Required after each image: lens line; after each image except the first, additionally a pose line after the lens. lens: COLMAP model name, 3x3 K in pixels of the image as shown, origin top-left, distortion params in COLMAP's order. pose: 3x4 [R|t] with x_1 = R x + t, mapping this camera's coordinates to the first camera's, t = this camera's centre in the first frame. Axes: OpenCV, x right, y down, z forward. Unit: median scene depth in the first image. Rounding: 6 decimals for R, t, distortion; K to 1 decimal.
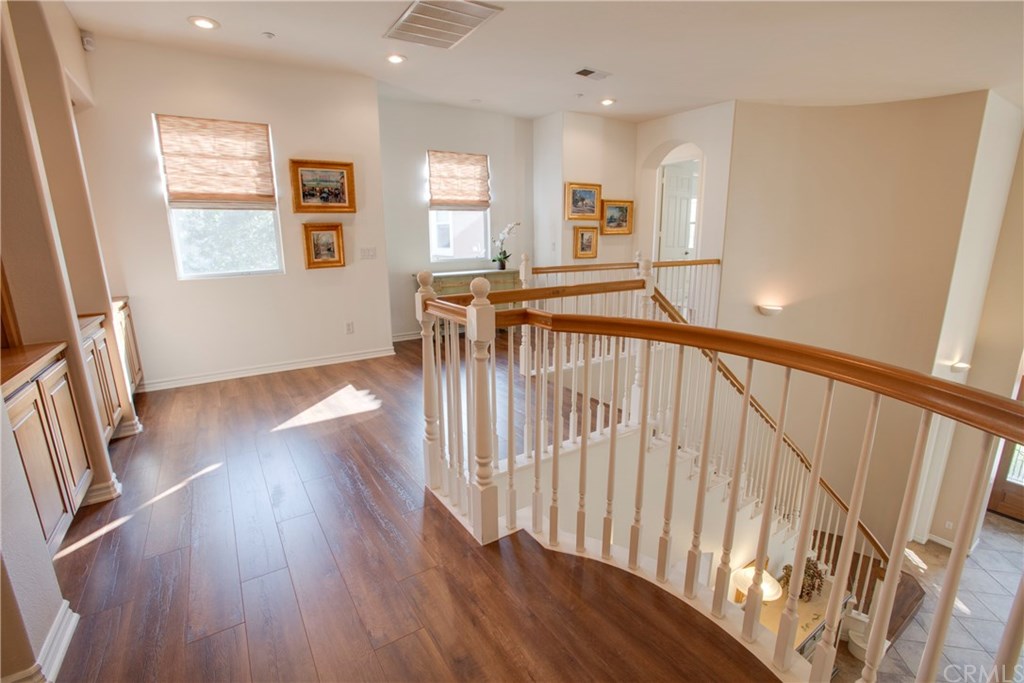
lens RADIAL K [[463.6, 0, 510.1], [0, 463.6, 339.2], [0, 0, 1]] dist [-0.029161, 0.000960]
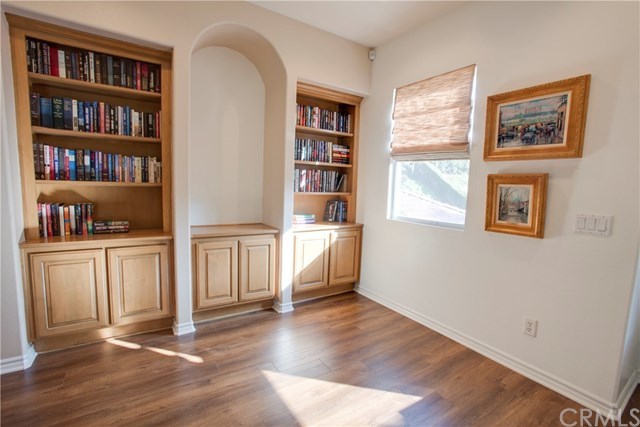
lens RADIAL K [[289.7, 0, 319.2], [0, 289.7, 213.7], [0, 0, 1]] dist [-0.029161, 0.000960]
pose [[0.008973, 0.114199, -0.993417, 0.042726], [-0.266351, 0.957840, 0.107704, -0.162911], [0.963834, 0.263631, 0.039012, 0.724135]]
